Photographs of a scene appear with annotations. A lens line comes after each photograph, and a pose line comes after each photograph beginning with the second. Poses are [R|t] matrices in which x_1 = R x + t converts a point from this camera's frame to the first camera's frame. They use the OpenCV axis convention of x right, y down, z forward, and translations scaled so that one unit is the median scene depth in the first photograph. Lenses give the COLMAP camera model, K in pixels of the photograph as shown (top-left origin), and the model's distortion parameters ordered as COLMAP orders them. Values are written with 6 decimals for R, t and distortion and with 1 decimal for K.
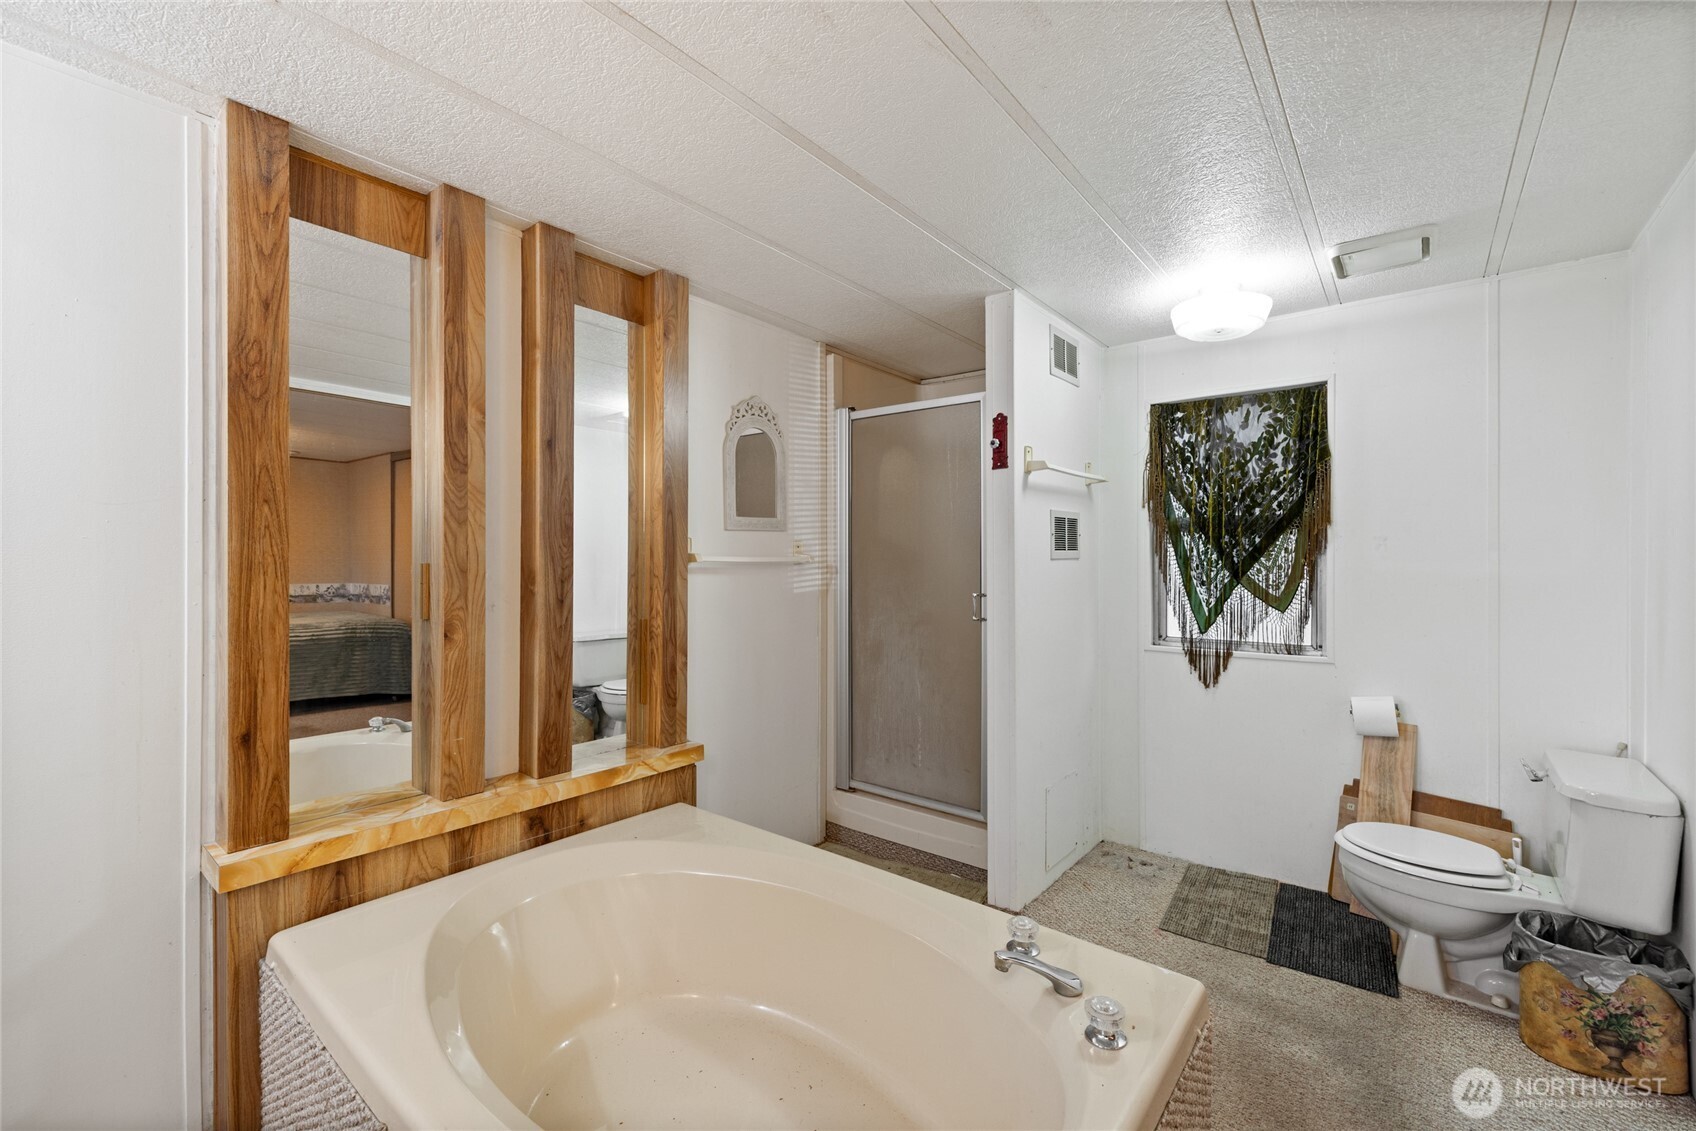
lens RADIAL K [[712.7, 0, 823.3], [0, 712.7, 556.0], [0, 0, 1]] dist [-0.004147, -0.000332]
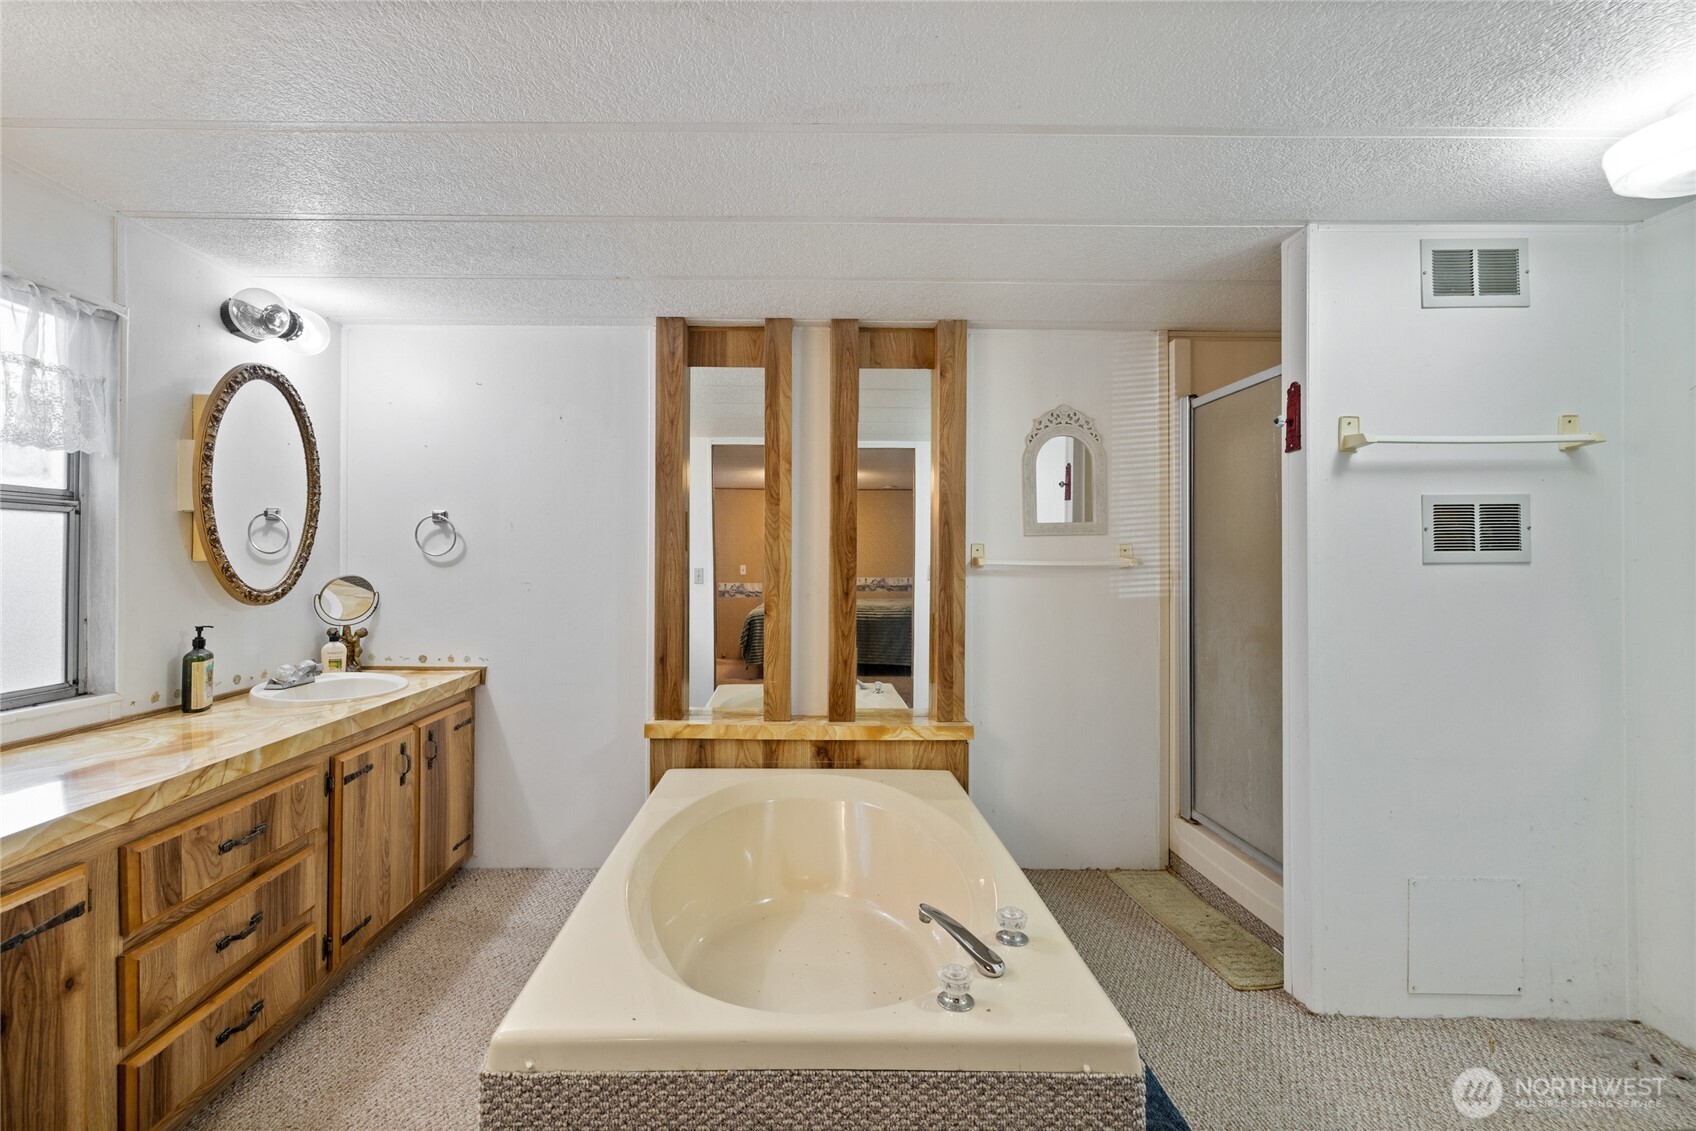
lens RADIAL K [[721.0, 0, 808.2], [0, 721.0, 551.1], [0, 0, 1]] dist [-0.001018, 0.000056]
pose [[0.638198, -0.011083, -0.769793, 0.556521], [0.000760, 0.999905, -0.013766, 0.001429], [0.769872, 0.008200, 0.638146, 0.061254]]
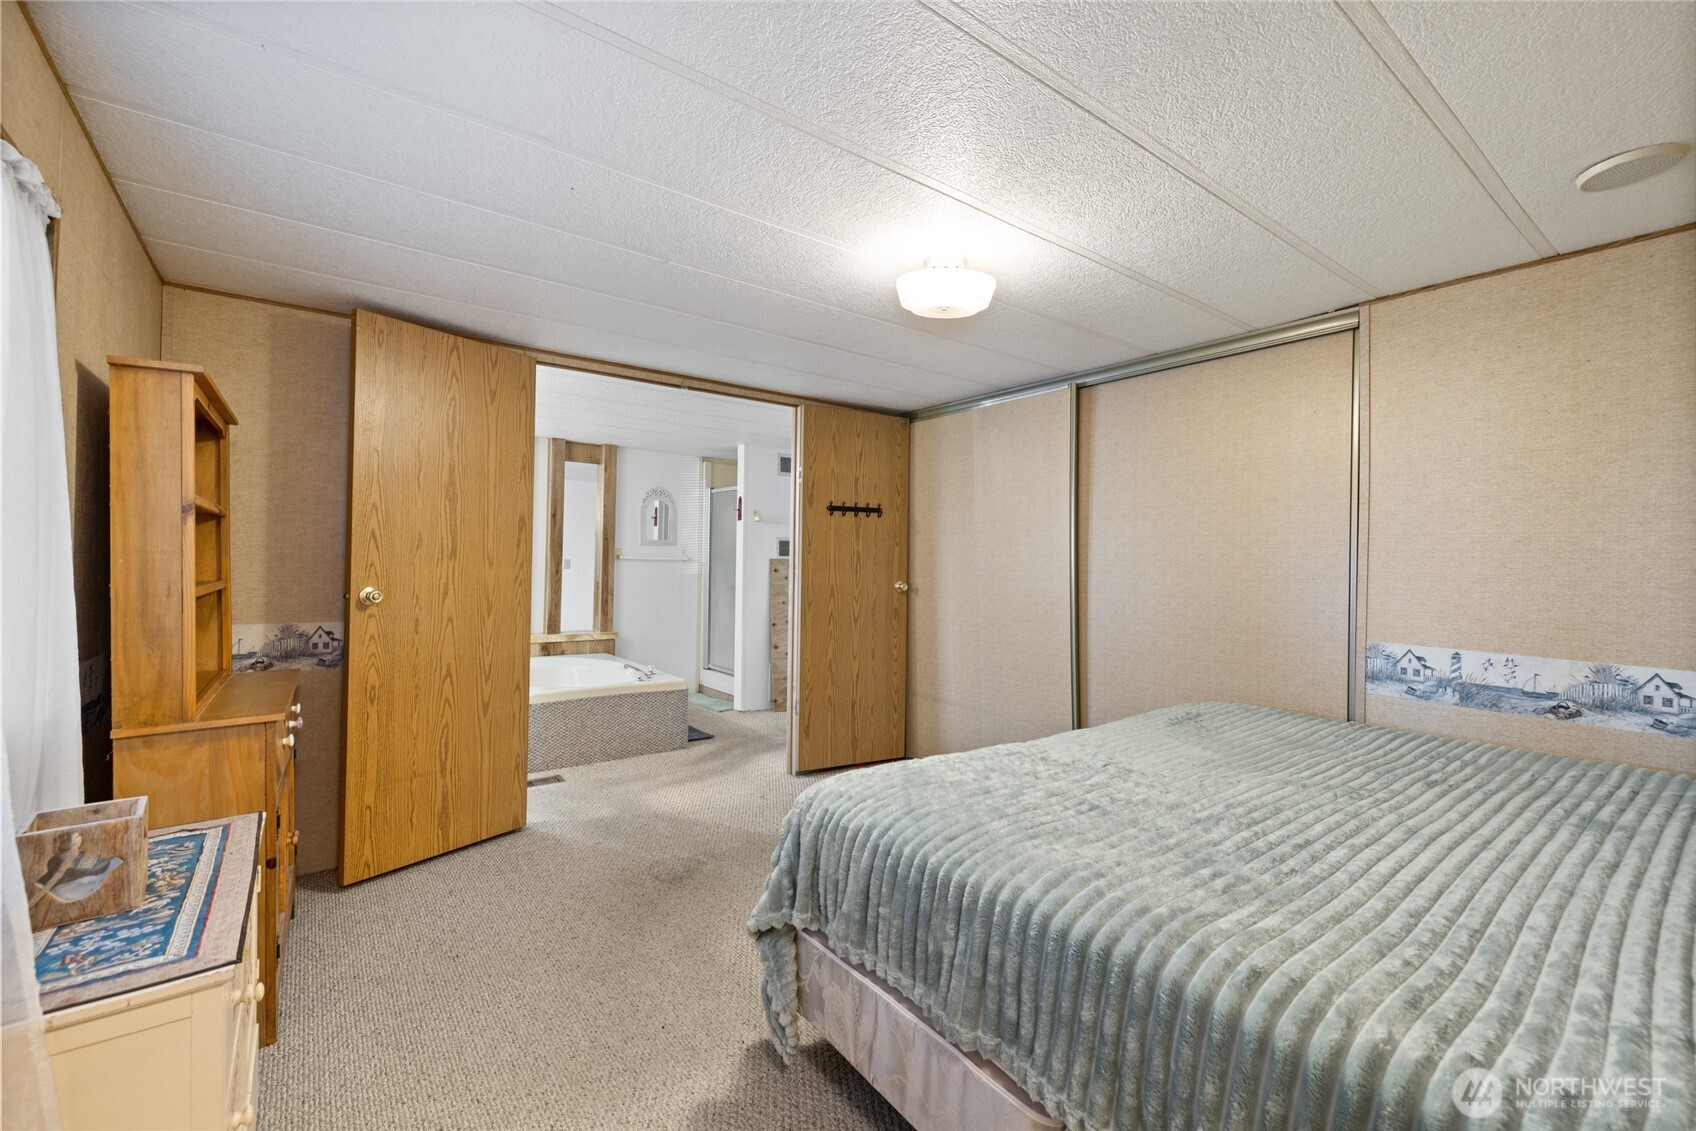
lens RADIAL K [[708.8, 0, 847.3], [0, 708.8, 553.6], [0, 0, 1]] dist [-0.000675, -0.000025]
pose [[0.974654, 0.006146, -0.223632, 1.181004], [-0.009071, 0.999886, -0.012058, 0.013701], [0.223532, 0.013781, 0.974599, -1.259408]]
